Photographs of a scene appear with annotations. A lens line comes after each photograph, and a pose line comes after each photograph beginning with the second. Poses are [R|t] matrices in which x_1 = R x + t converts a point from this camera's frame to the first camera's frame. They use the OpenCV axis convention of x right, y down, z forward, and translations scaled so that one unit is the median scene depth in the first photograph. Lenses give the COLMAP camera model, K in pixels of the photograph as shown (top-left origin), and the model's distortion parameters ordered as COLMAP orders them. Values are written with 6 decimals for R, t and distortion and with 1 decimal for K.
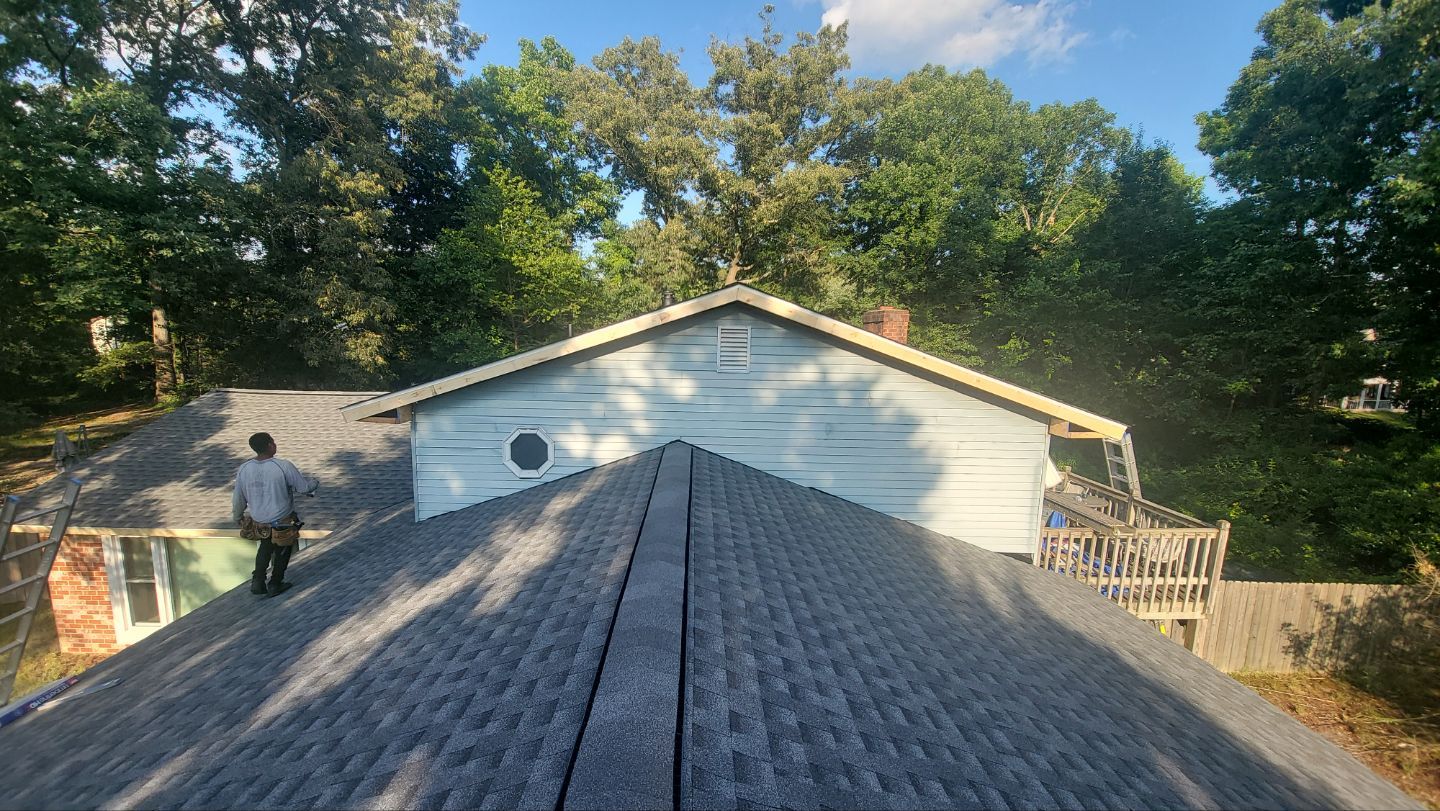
lens RADIAL K [[577.3, 0, 694.8], [0, 577.3, 431.4], [0, 0, 1]] dist [0.000151, -0.009219]
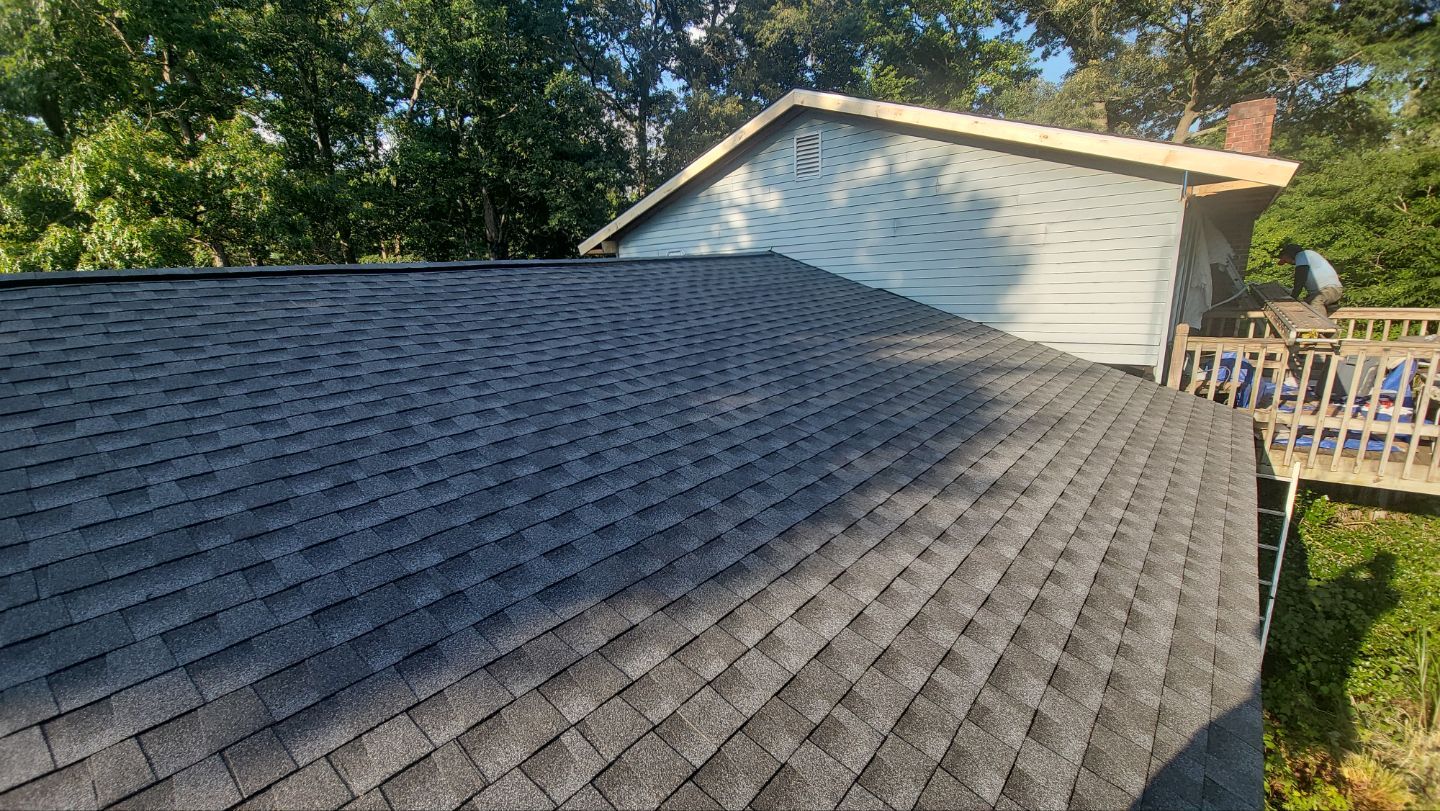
lens RADIAL K [[587.6, 0, 702.5], [0, 587.6, 429.0], [0, 0, 1]] dist [0.000196, -0.006683]
pose [[0.751480, 0.110115, -0.650502, 0.671912], [-0.038273, 0.991589, 0.123638, 0.229073], [0.658645, -0.068015, 0.749374, 0.012057]]
